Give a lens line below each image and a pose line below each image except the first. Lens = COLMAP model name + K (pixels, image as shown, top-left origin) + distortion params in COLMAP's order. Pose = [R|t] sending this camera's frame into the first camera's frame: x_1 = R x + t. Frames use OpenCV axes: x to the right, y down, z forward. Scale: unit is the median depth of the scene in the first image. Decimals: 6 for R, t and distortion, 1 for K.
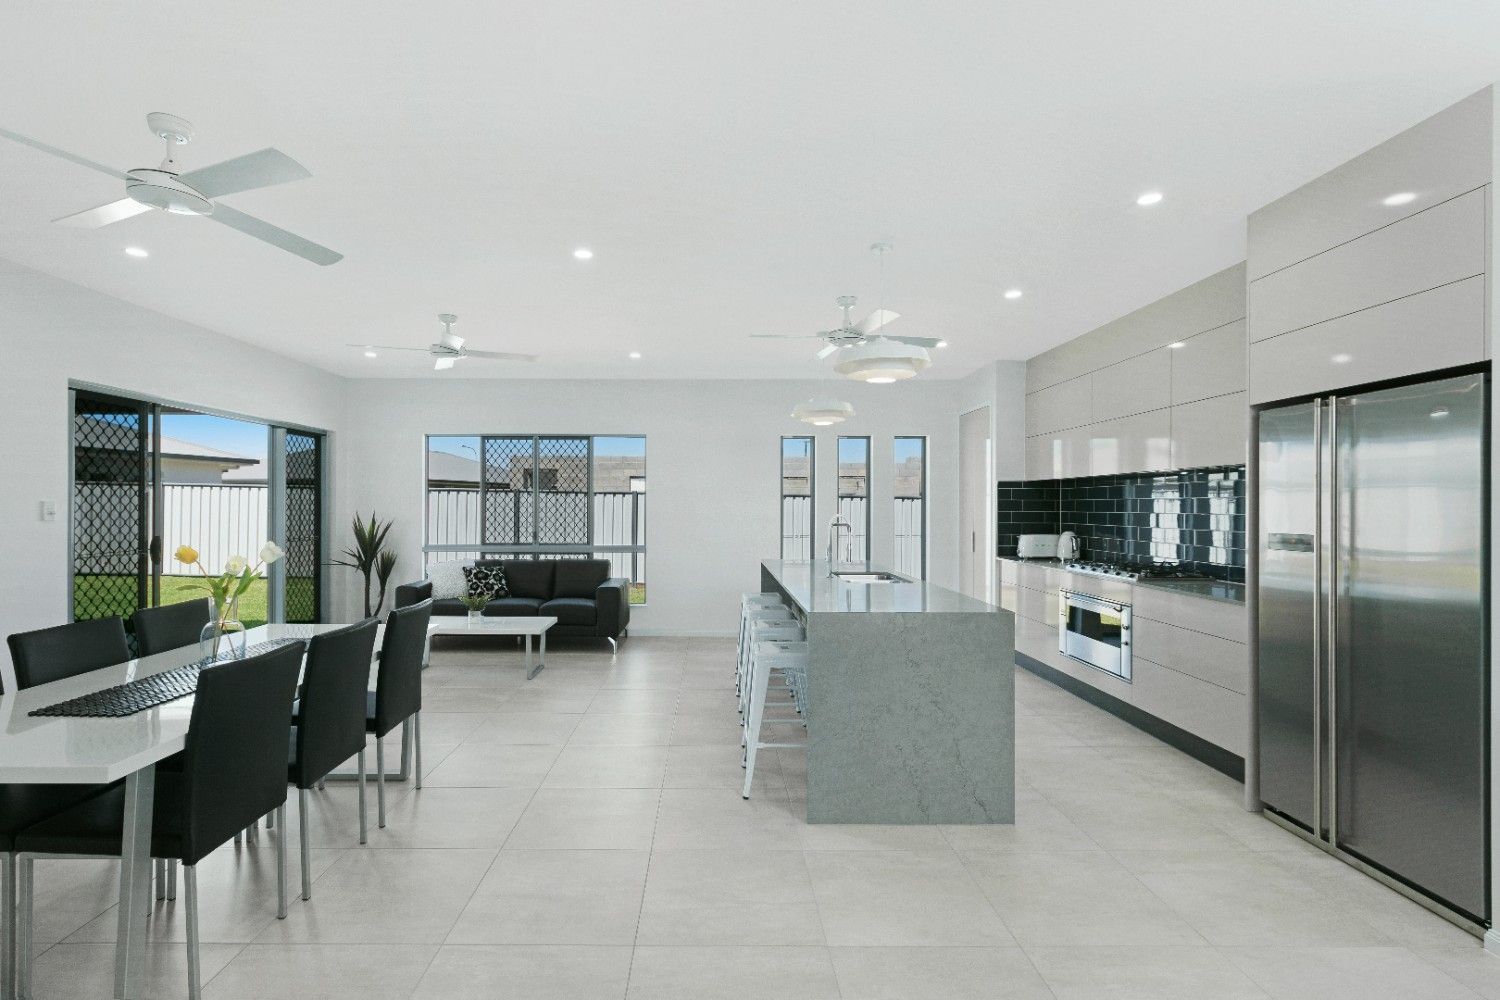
lens RADIAL K [[703.5, 0, 731.4], [0, 703.5, 500.5], [0, 0, 1]] dist [0.016138, 0.000262]
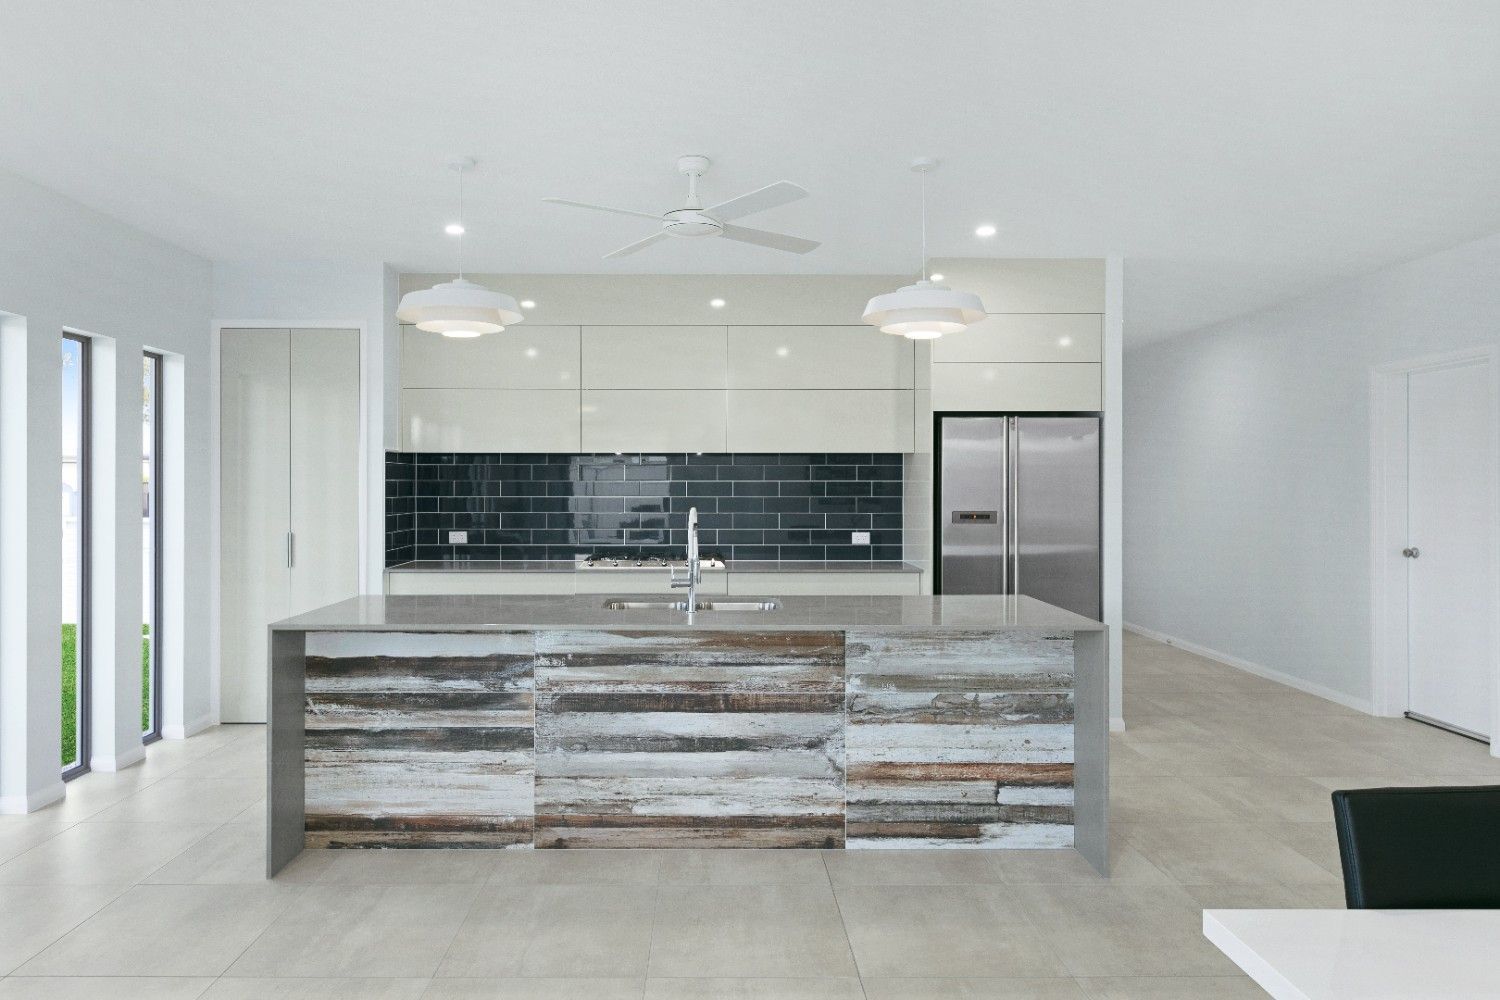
lens RADIAL K [[965.8, 0, 712.1], [0, 965.8, 489.6], [0, 0, 1]] dist [-0.000442, 0.000092]
pose [[0.017281, -0.010930, 0.999791, -0.473875], [-0.007928, 0.999907, 0.011069, -0.004502], [-0.999819, -0.008117, 0.017193, 0.649043]]
